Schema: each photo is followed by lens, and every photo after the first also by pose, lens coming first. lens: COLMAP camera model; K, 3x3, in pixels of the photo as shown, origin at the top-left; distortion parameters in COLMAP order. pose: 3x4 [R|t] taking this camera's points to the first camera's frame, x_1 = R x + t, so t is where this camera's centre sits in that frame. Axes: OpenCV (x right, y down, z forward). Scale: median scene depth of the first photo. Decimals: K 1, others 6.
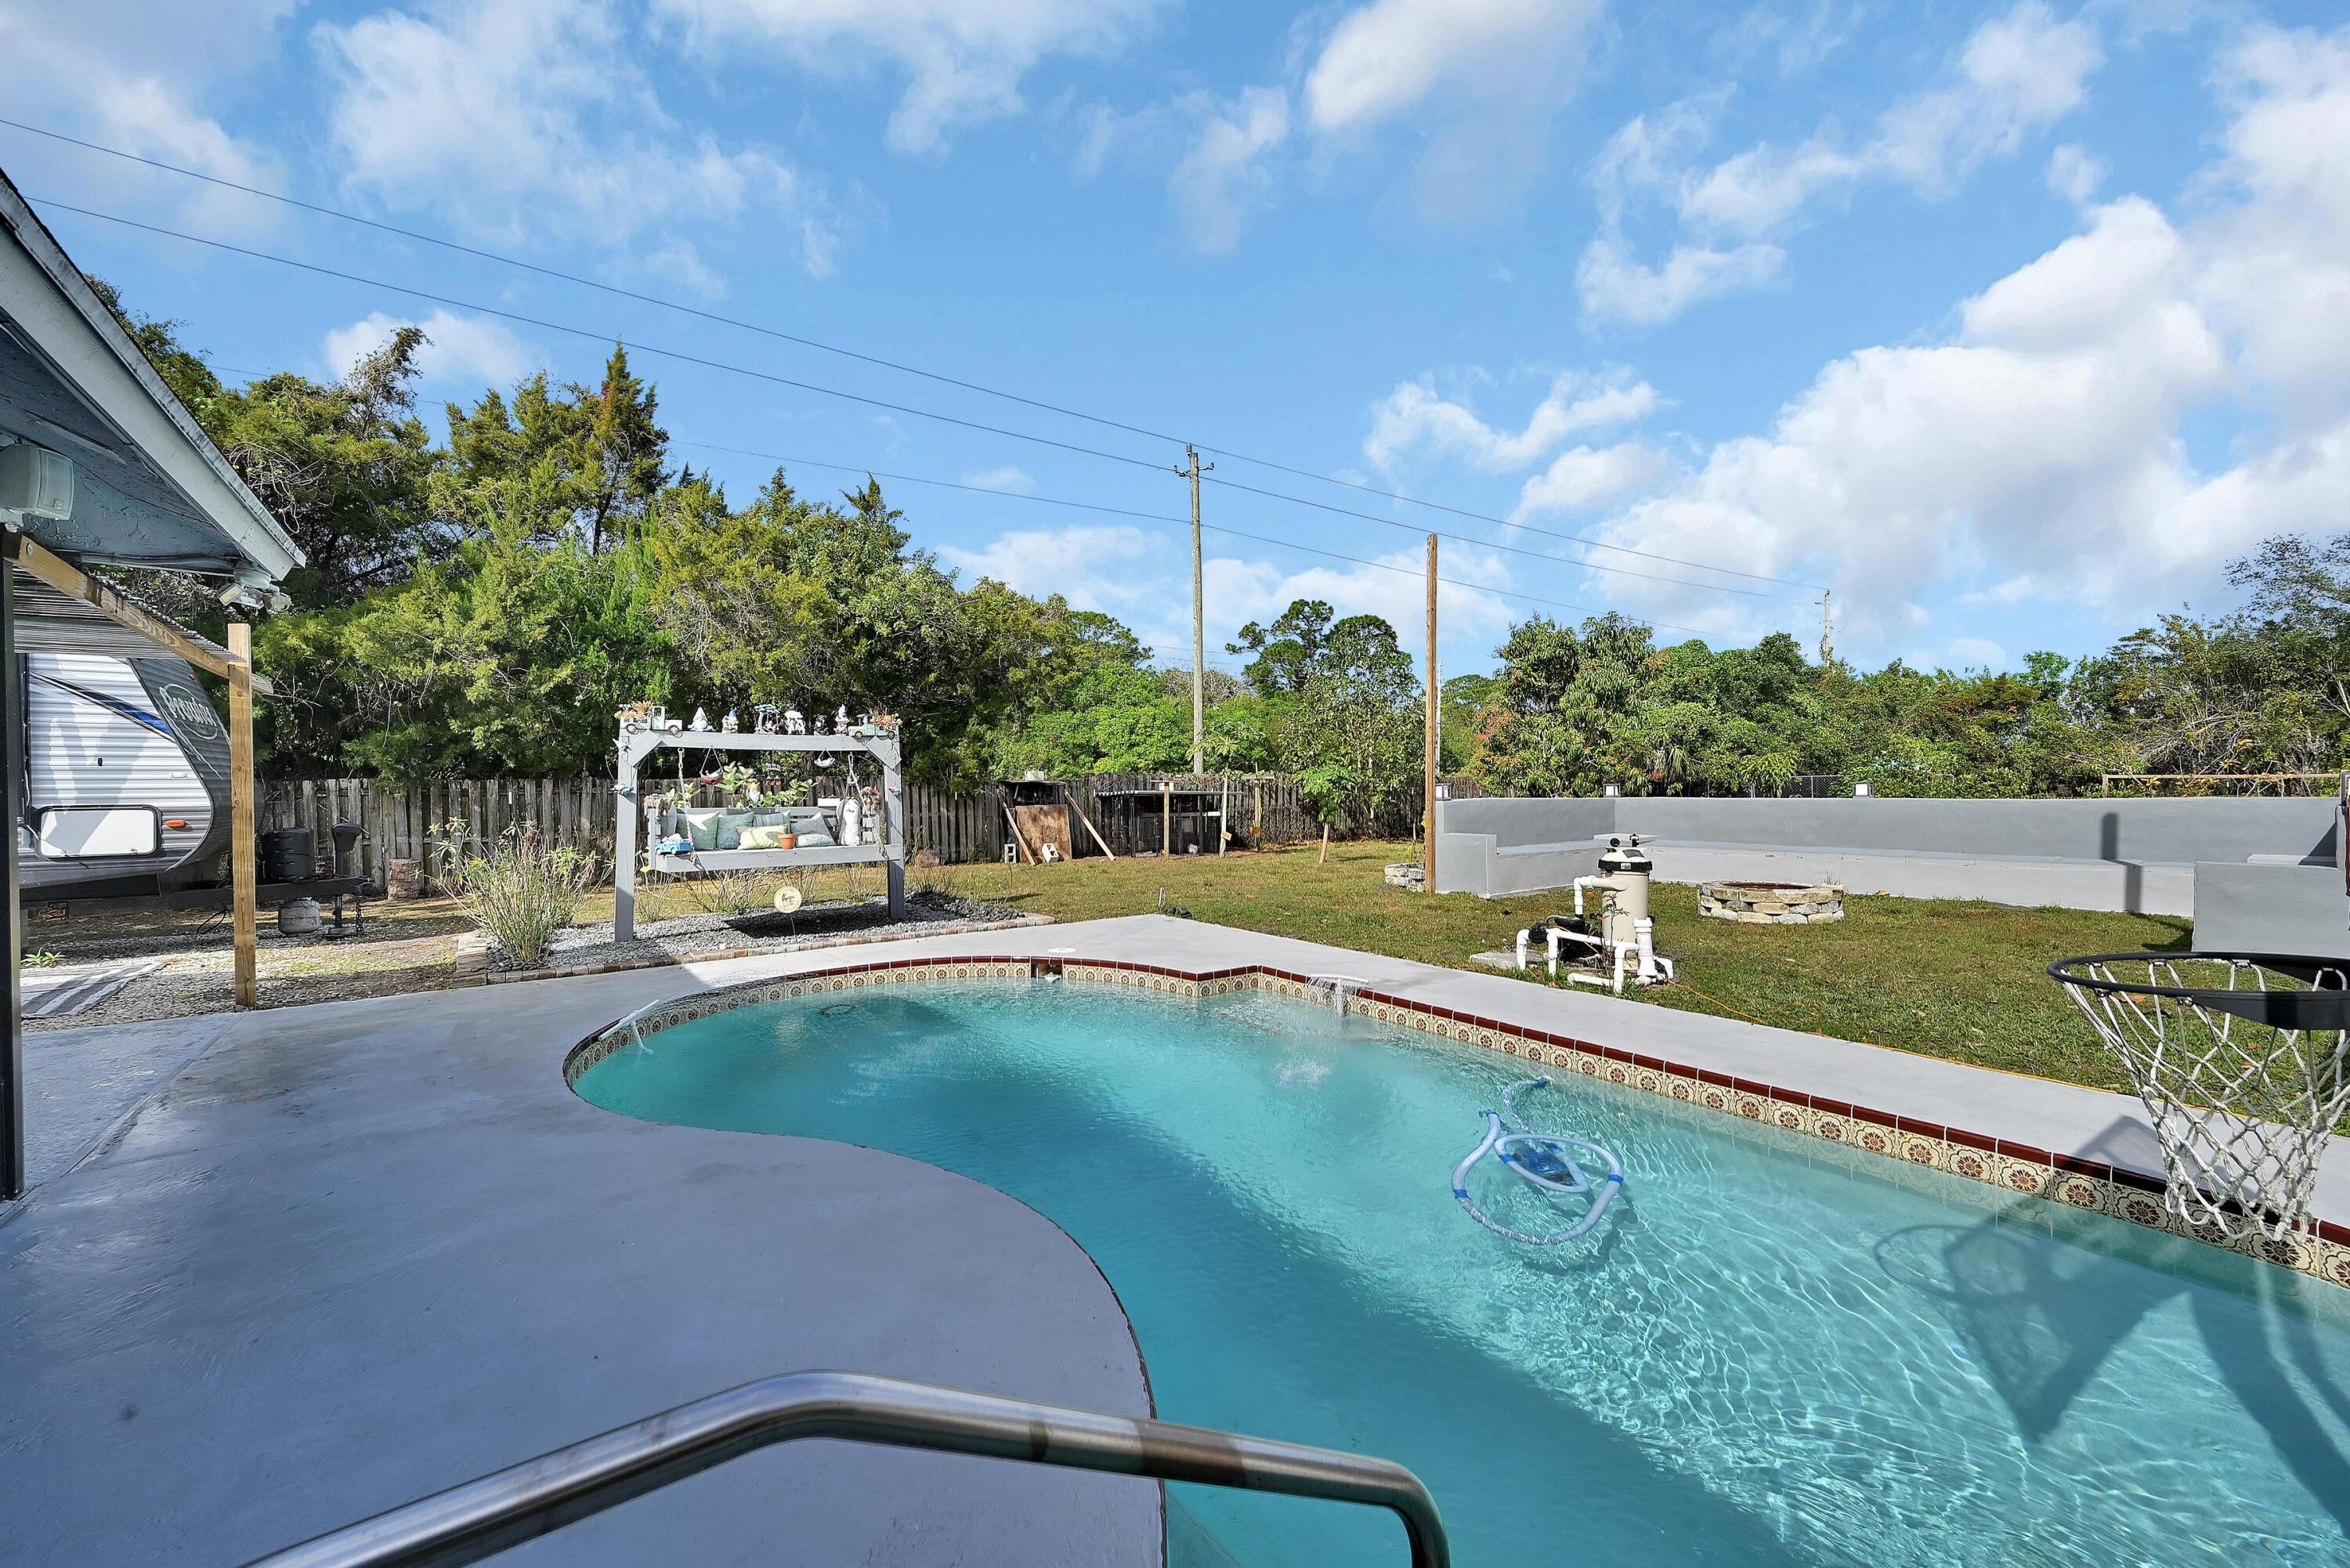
lens RADIAL K [[943.6, 0, 1185.5], [0, 943.6, 783.1], [0, 0, 1]] dist [-0.000465, -0.000415]
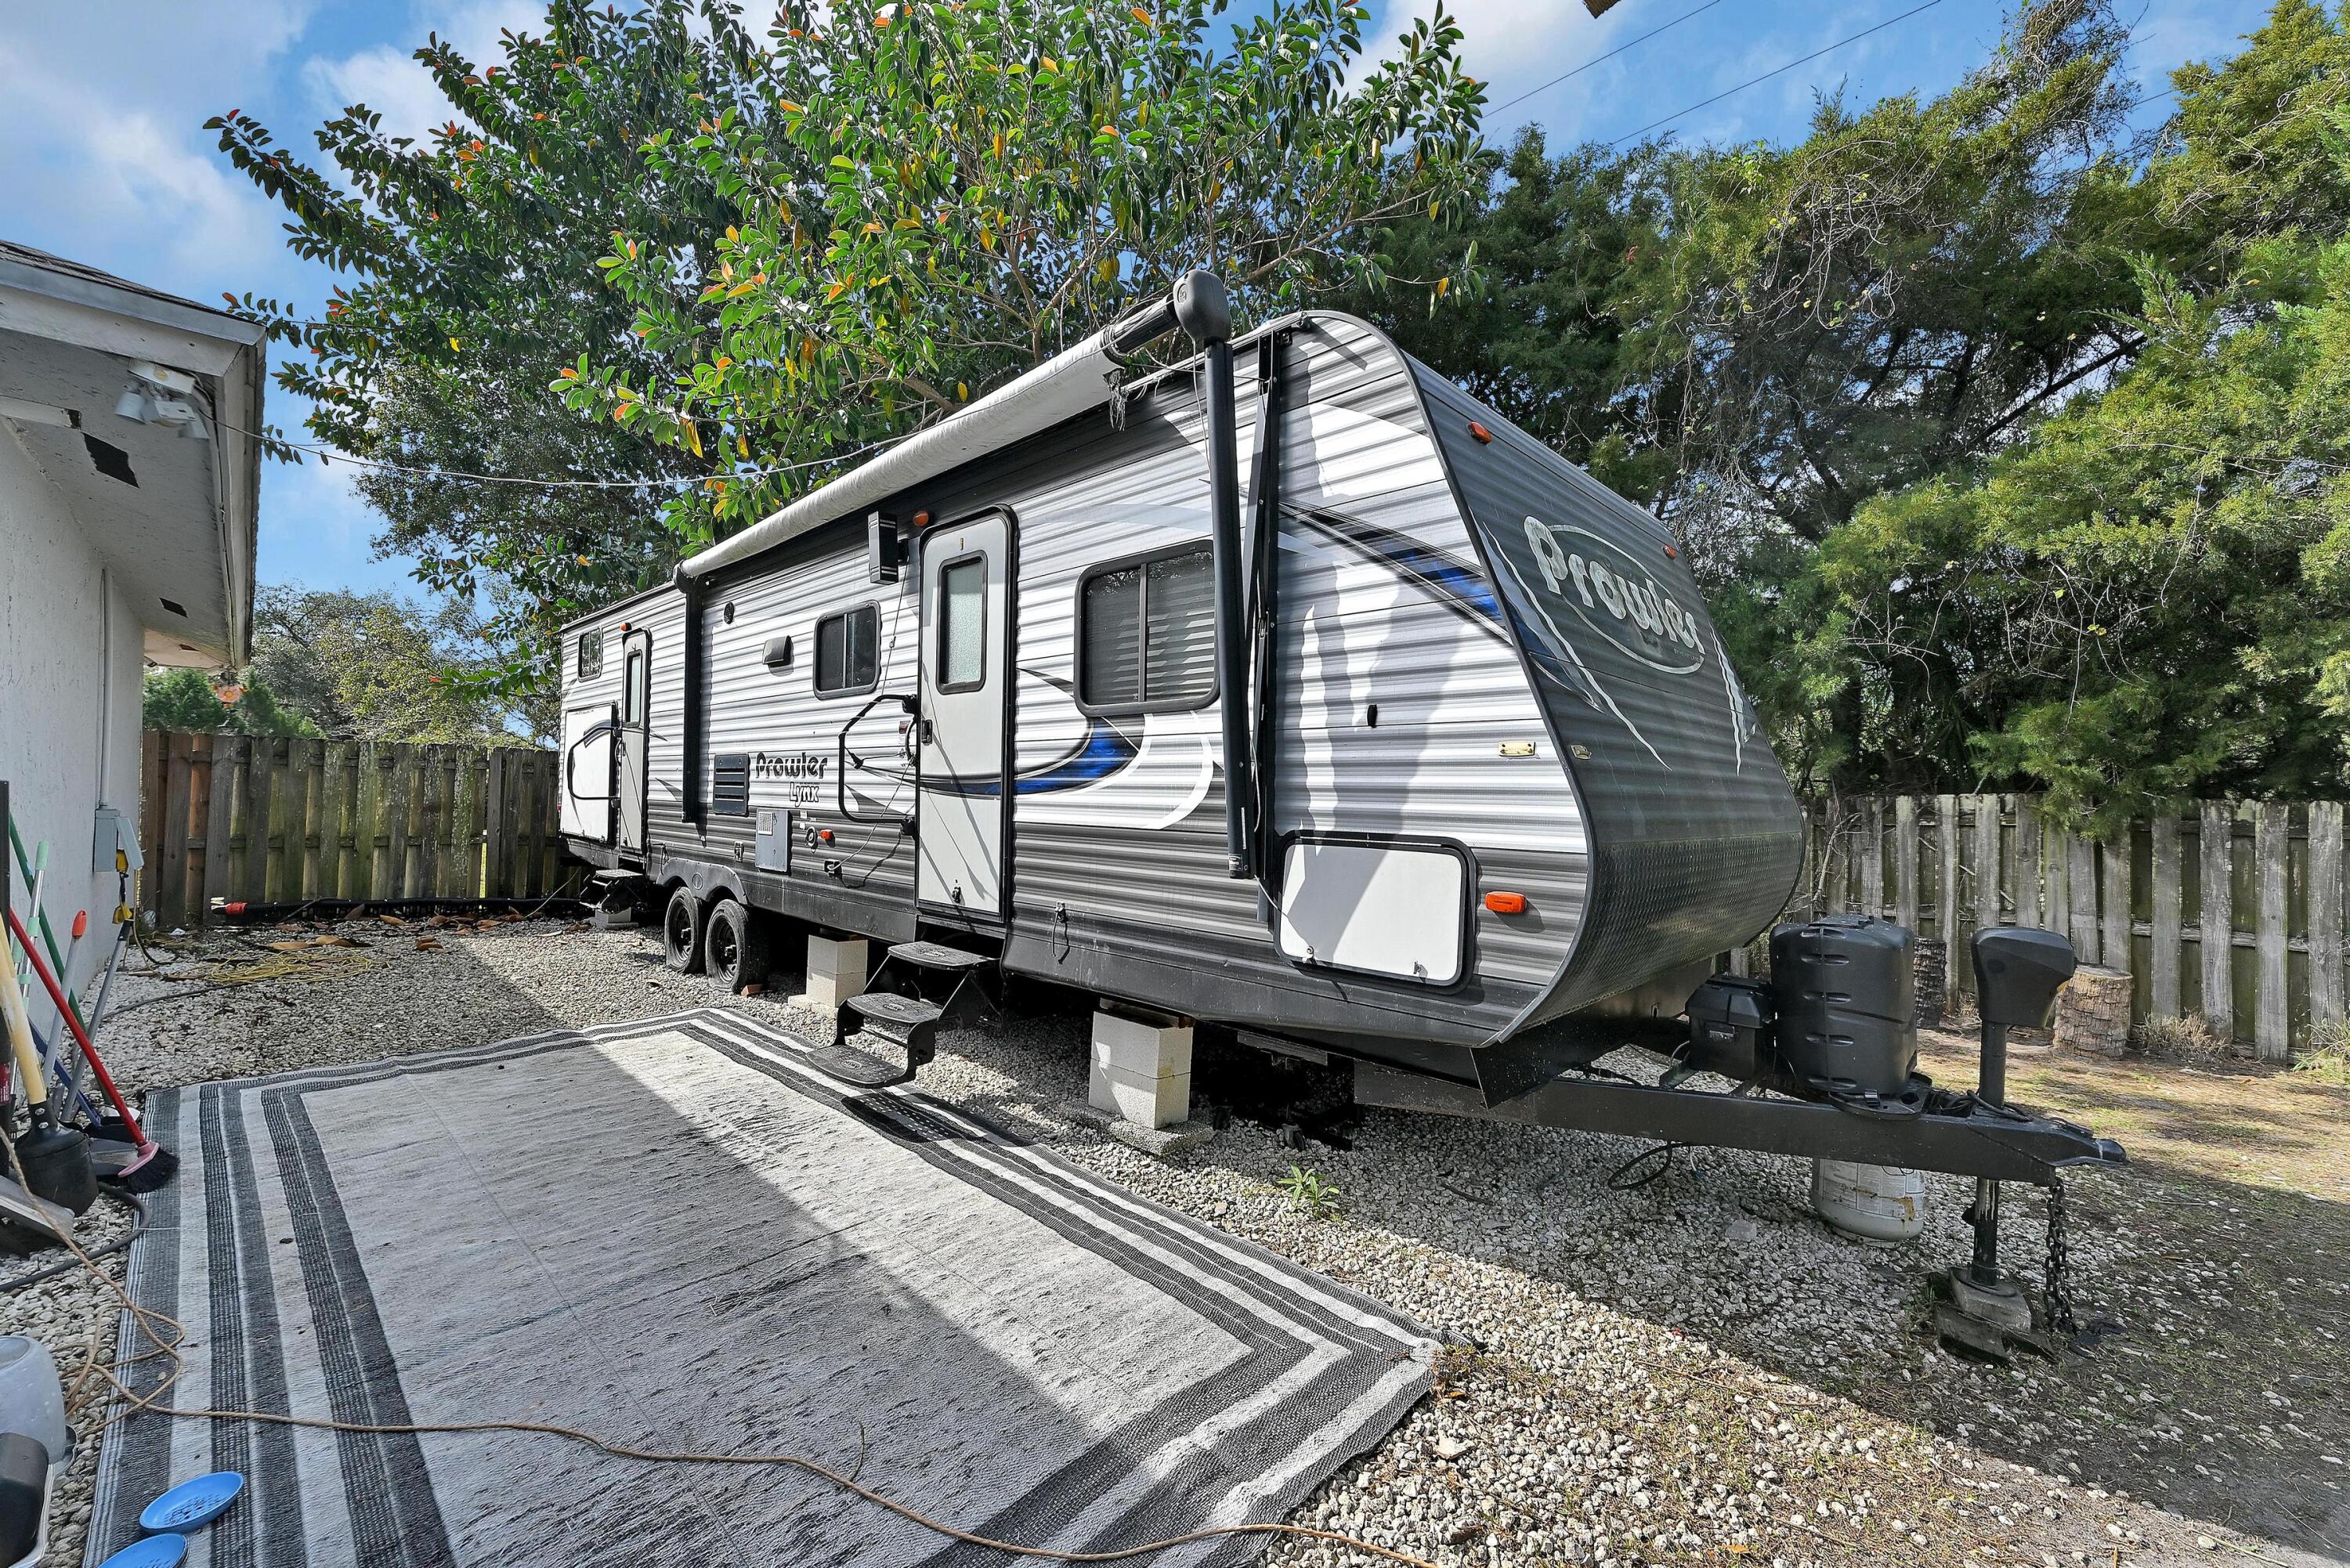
lens RADIAL K [[943.6, 0, 1185.4], [0, 943.6, 784.4], [0, 0, 1]] dist [-0.000465, -0.000415]
pose [[0.165326, -0.003783, -0.986232, -0.768962], [-0.024589, 0.999666, -0.007956, 0.008652], [0.985932, 0.025565, 0.165178, 0.831968]]
